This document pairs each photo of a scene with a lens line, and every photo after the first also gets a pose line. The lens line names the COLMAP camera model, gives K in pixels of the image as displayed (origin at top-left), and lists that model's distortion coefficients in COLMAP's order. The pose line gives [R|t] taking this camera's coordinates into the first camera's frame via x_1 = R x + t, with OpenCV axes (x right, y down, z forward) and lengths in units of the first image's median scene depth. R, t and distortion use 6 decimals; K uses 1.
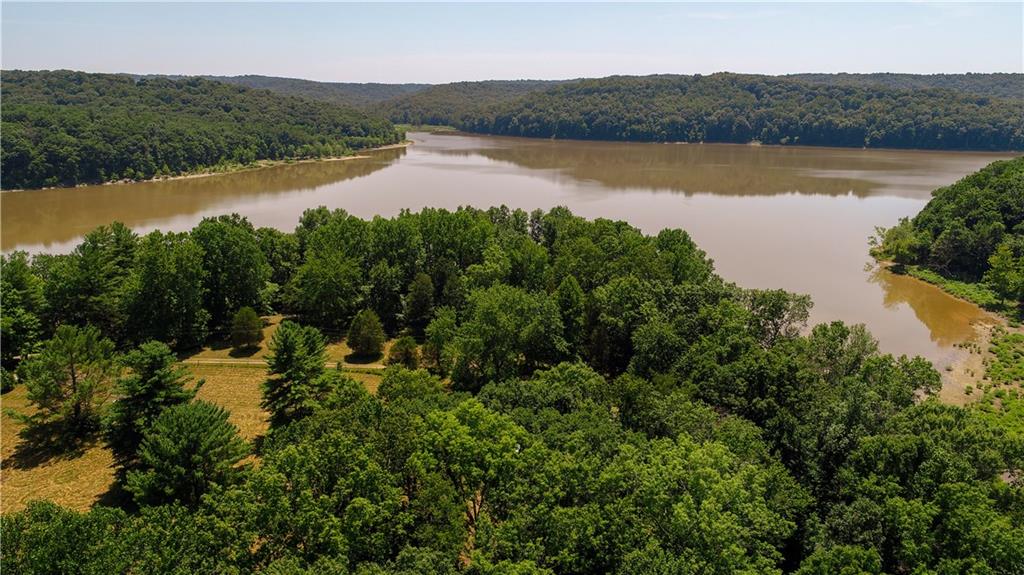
lens RADIAL K [[692.7, 0, 514.5], [0, 692.7, 288.1], [0, 0, 1]] dist [0.006450, -0.002637]
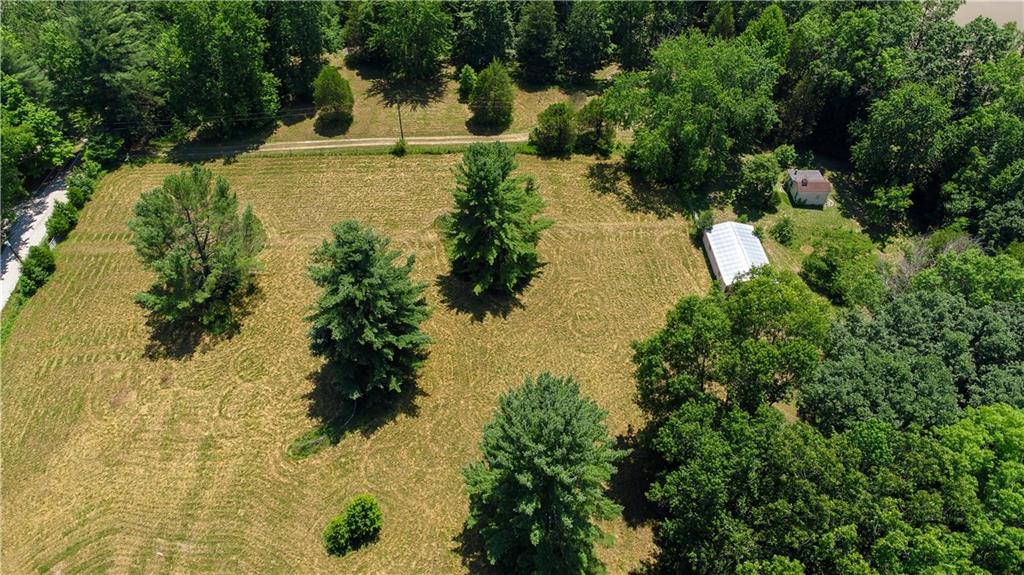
lens RADIAL K [[692.7, 0, 510.4], [0, 692.7, 290.5], [0, 0, 1]] dist [0.006450, -0.002637]
pose [[0.992806, -0.092766, 0.075699, -0.084573], [0.039665, 0.851358, 0.523084, -0.046990], [-0.112972, -0.516319, 0.848913, 0.068797]]
